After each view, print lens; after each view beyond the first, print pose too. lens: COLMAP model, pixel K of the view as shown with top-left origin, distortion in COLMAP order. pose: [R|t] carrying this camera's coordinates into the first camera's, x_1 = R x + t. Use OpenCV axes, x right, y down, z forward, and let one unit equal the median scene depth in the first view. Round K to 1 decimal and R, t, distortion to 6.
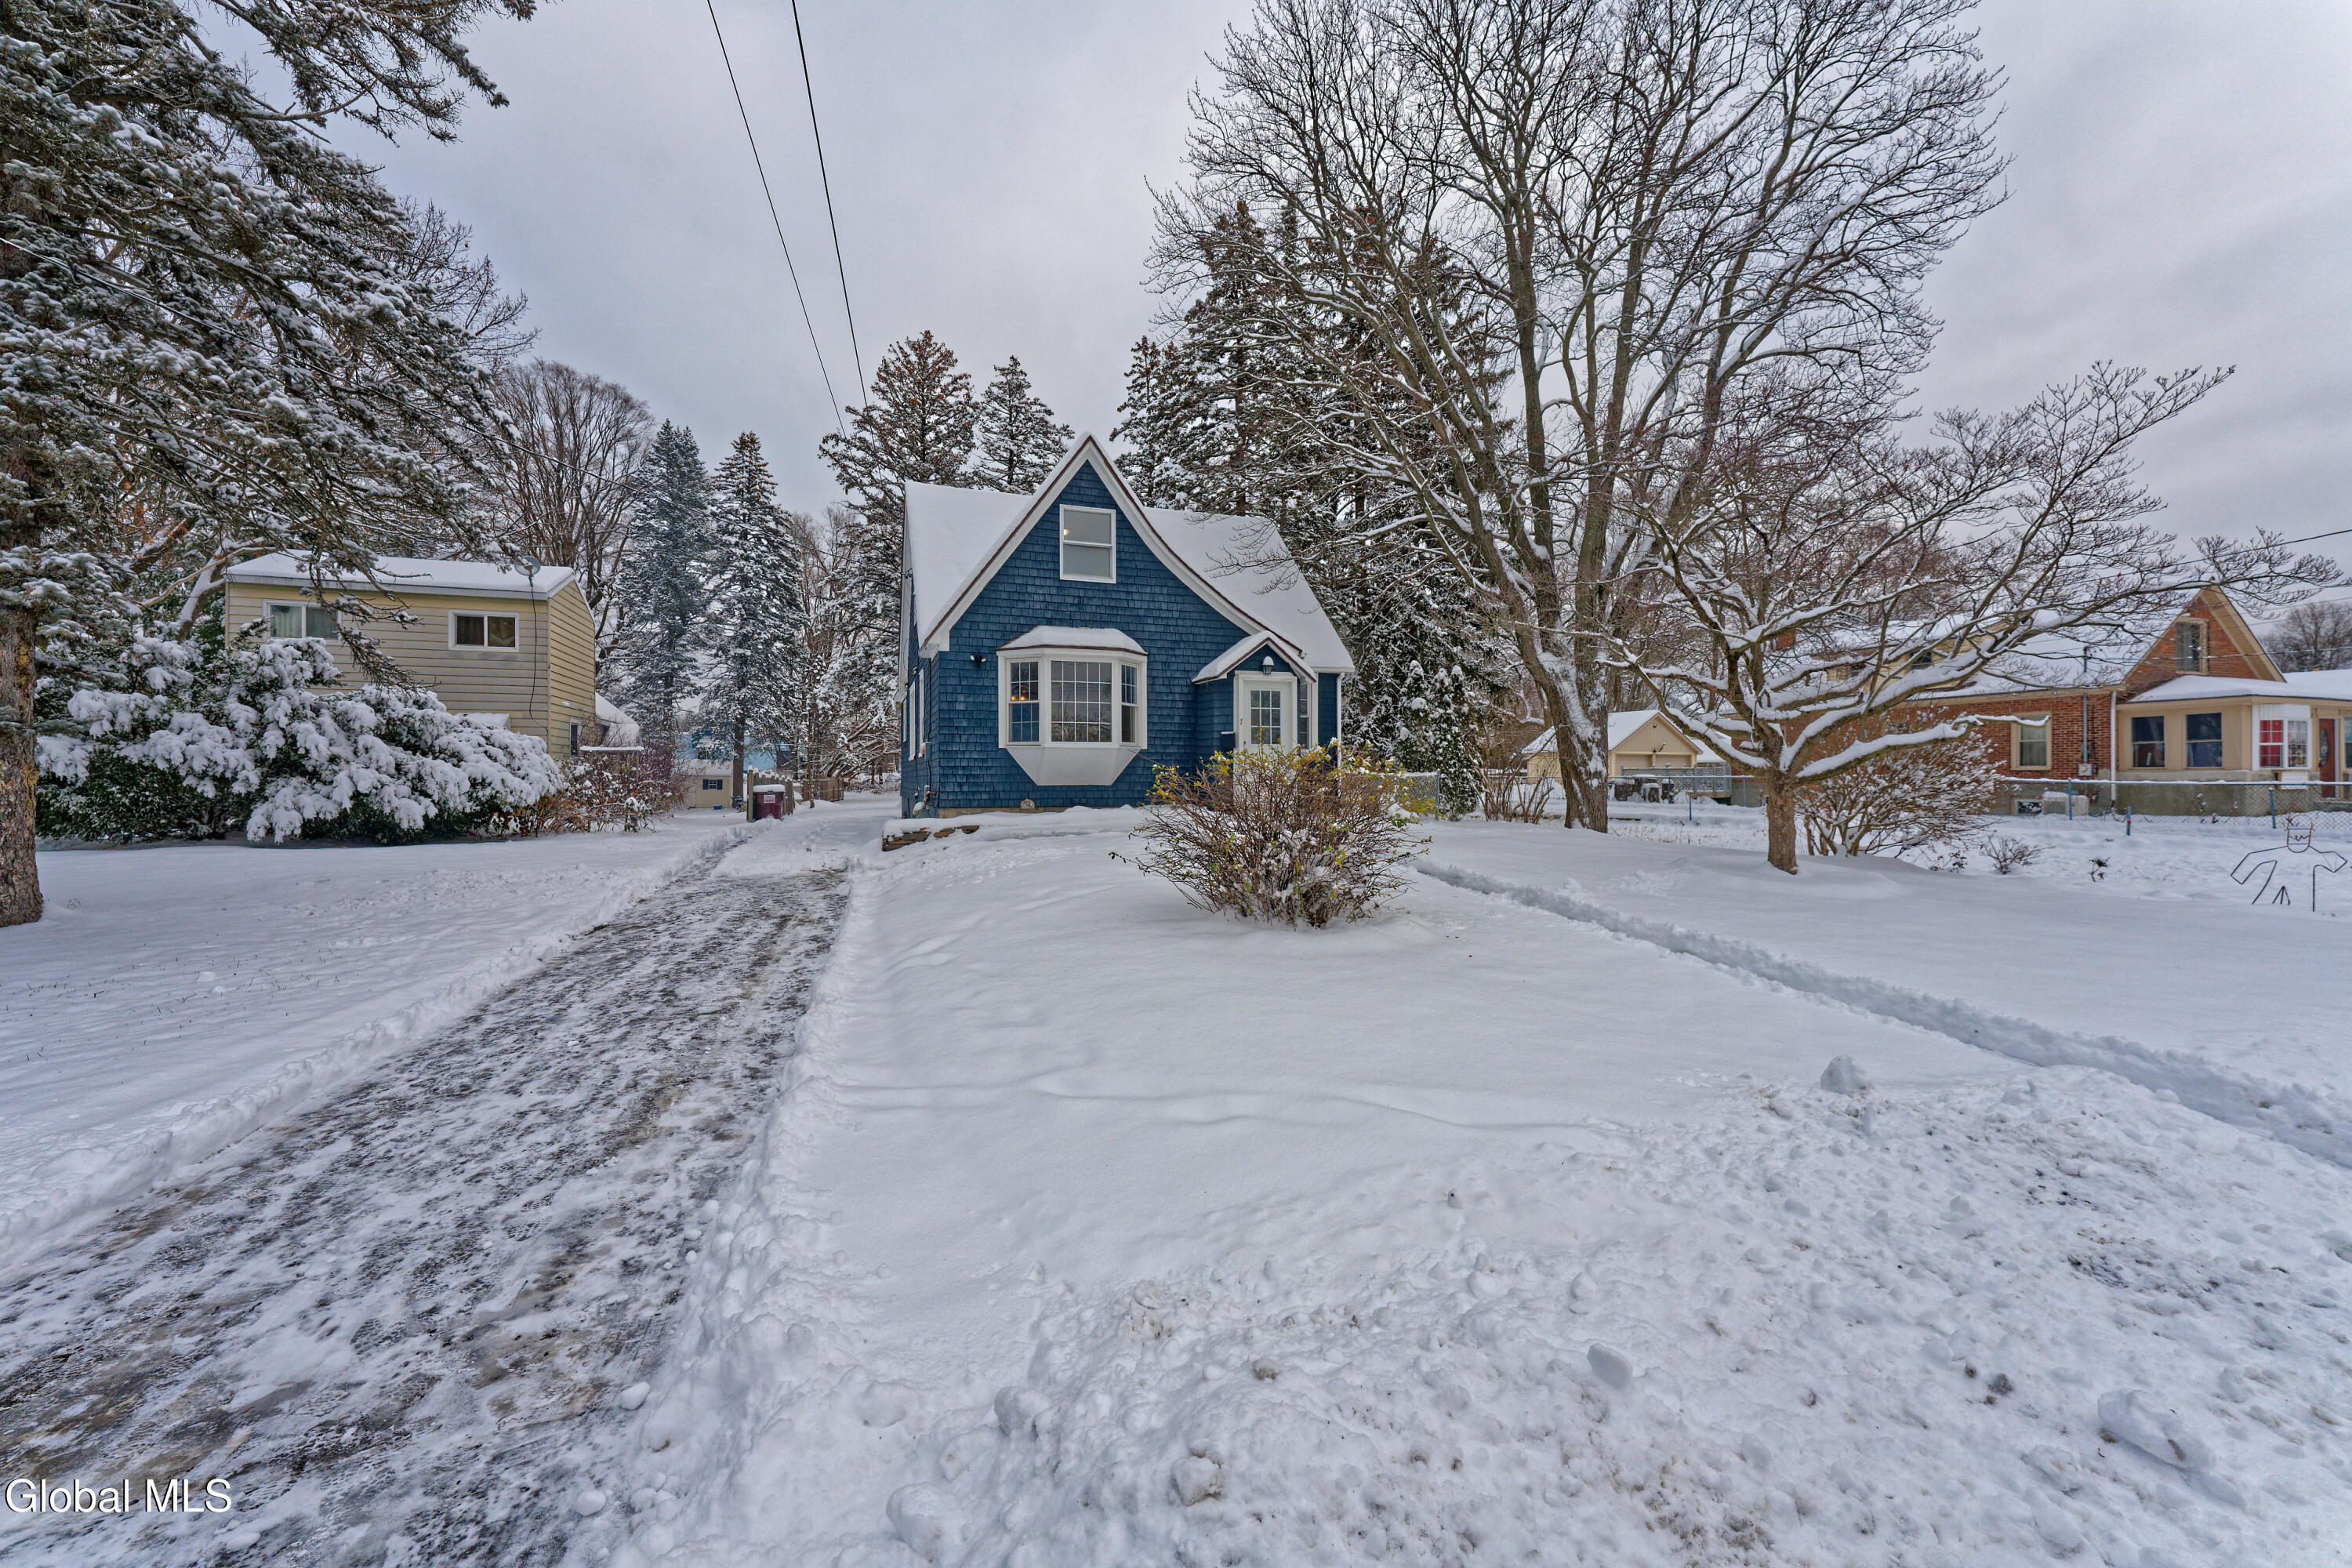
lens RADIAL K [[944.0, 0, 1191.4], [0, 944.0, 781.3], [0, 0, 1]] dist [0.008259, -0.000206]
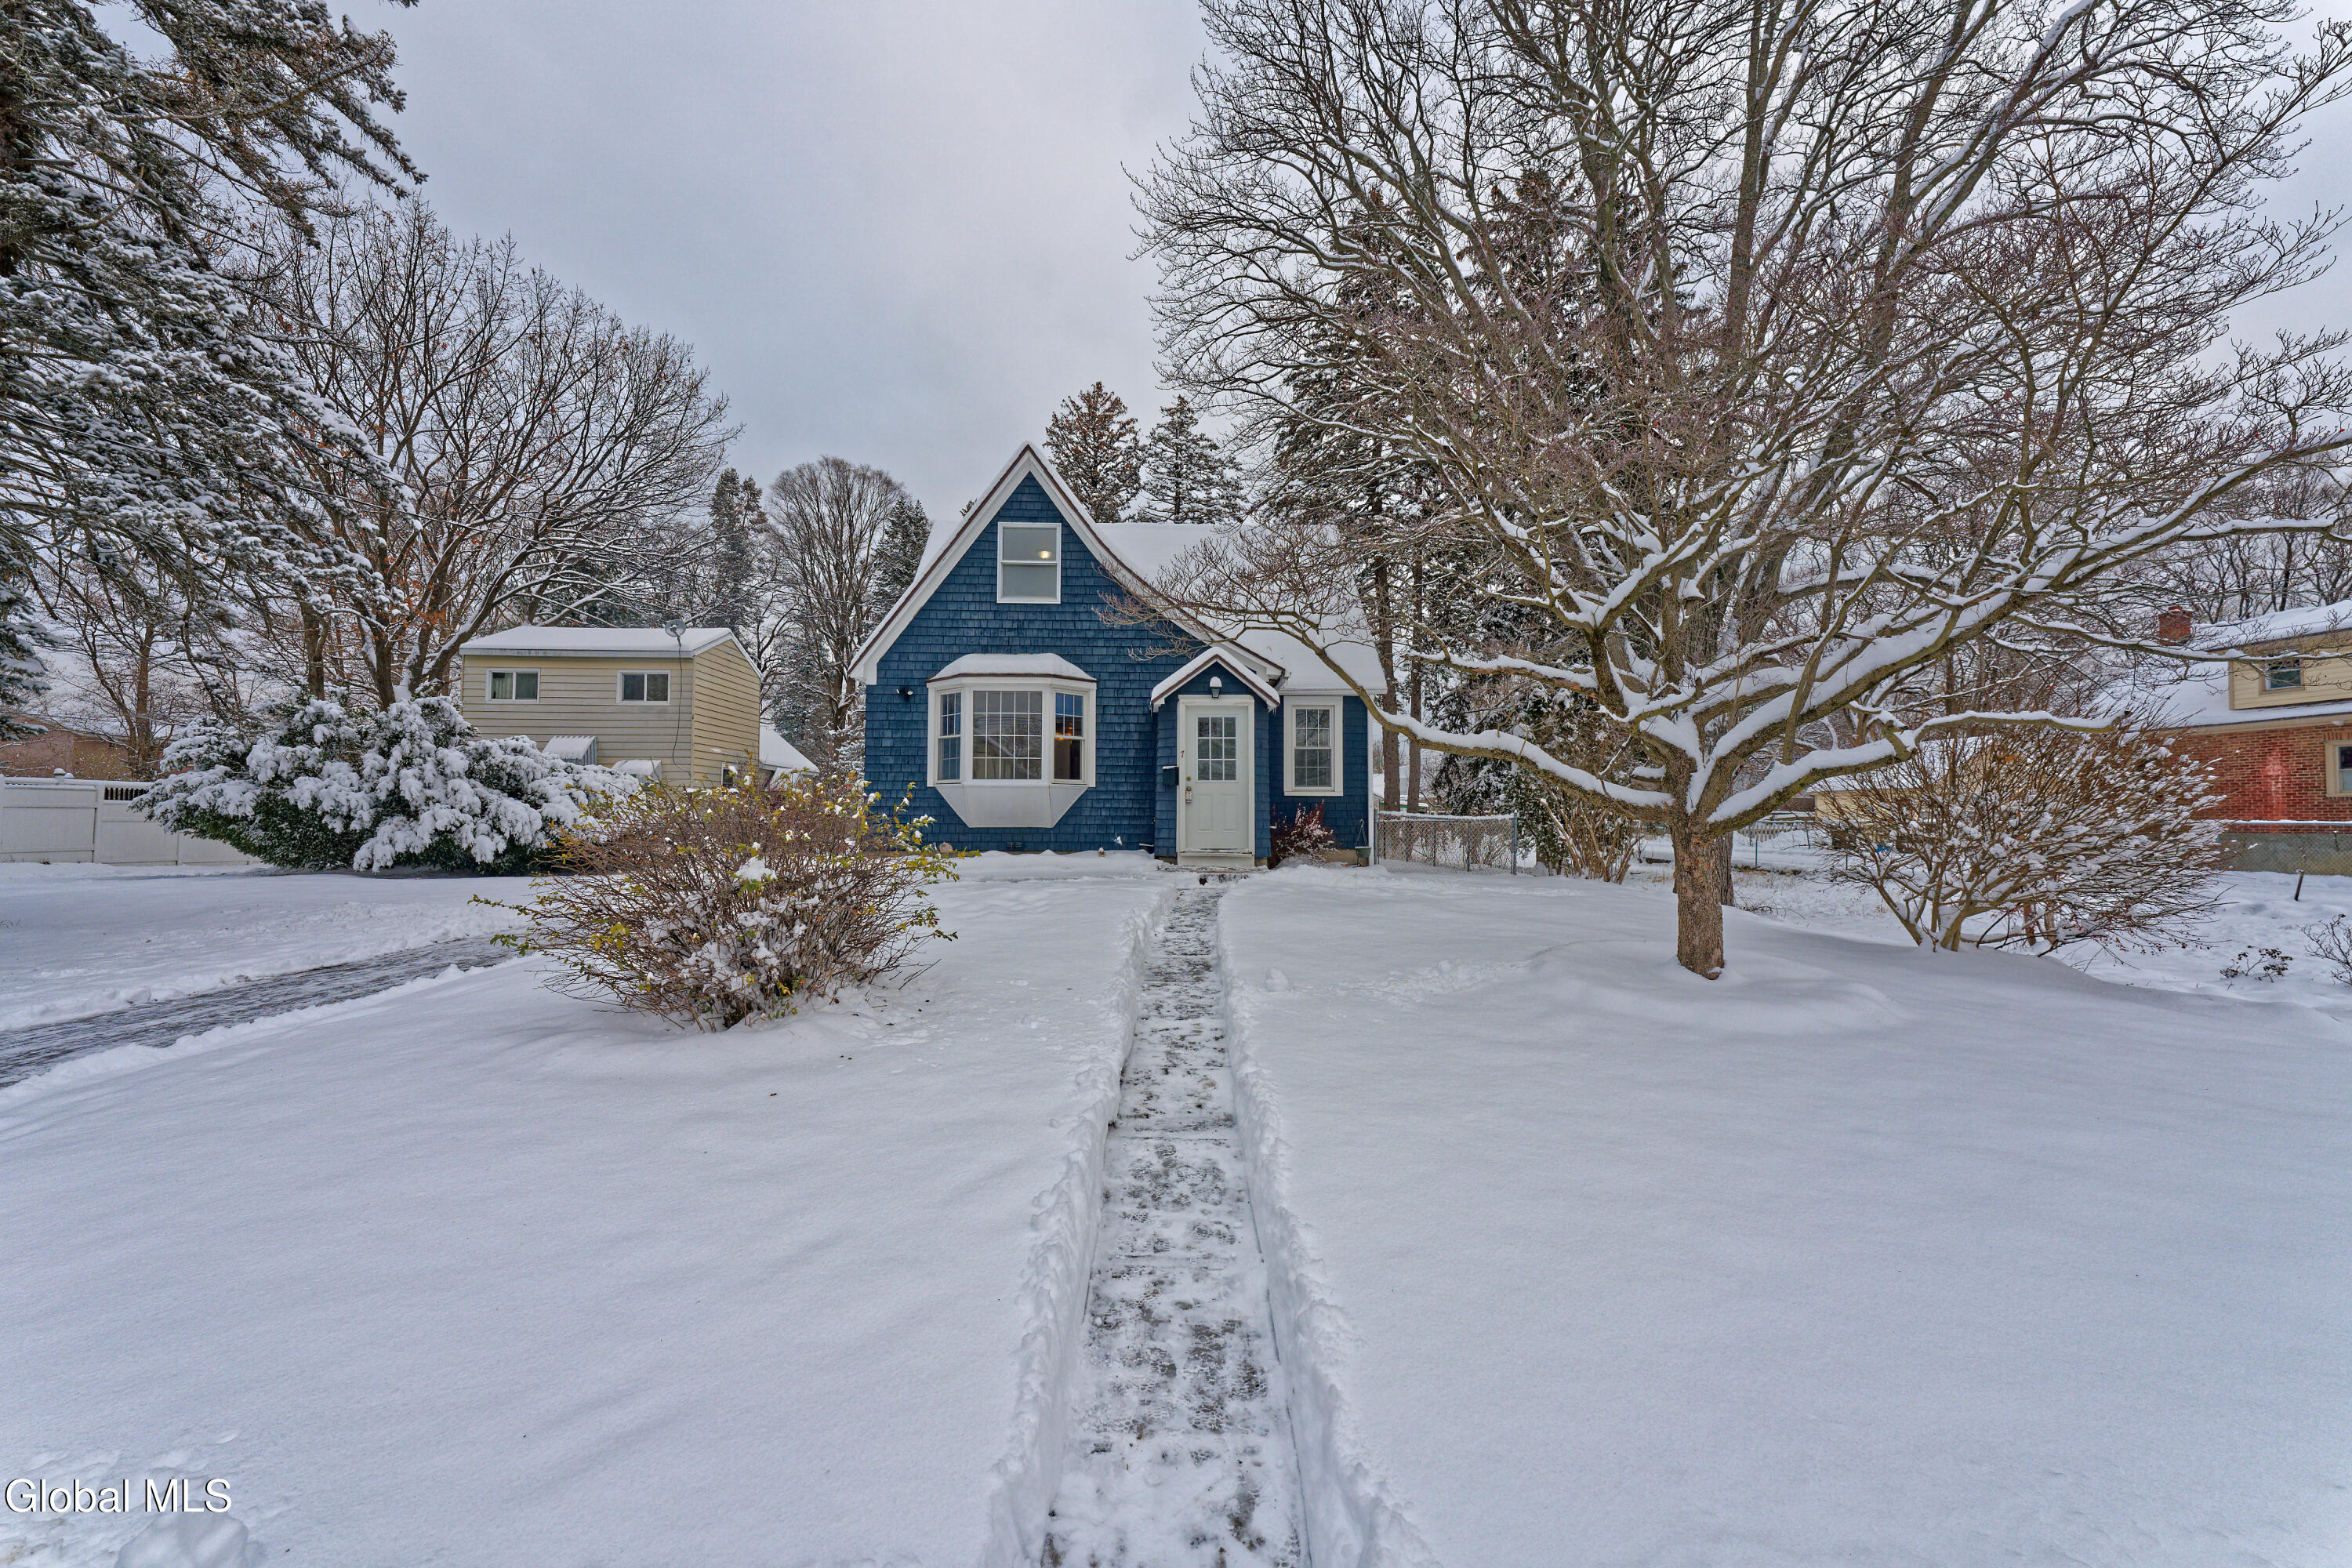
lens RADIAL K [[944.0, 0, 1191.4], [0, 944.0, 781.3], [0, 0, 1]] dist [0.008259, -0.000206]
pose [[0.951481, -0.008265, -0.307597, 0.320678], [-0.005223, 0.999061, -0.043000, -0.001887], [0.307663, 0.042520, 0.950545, 0.191616]]
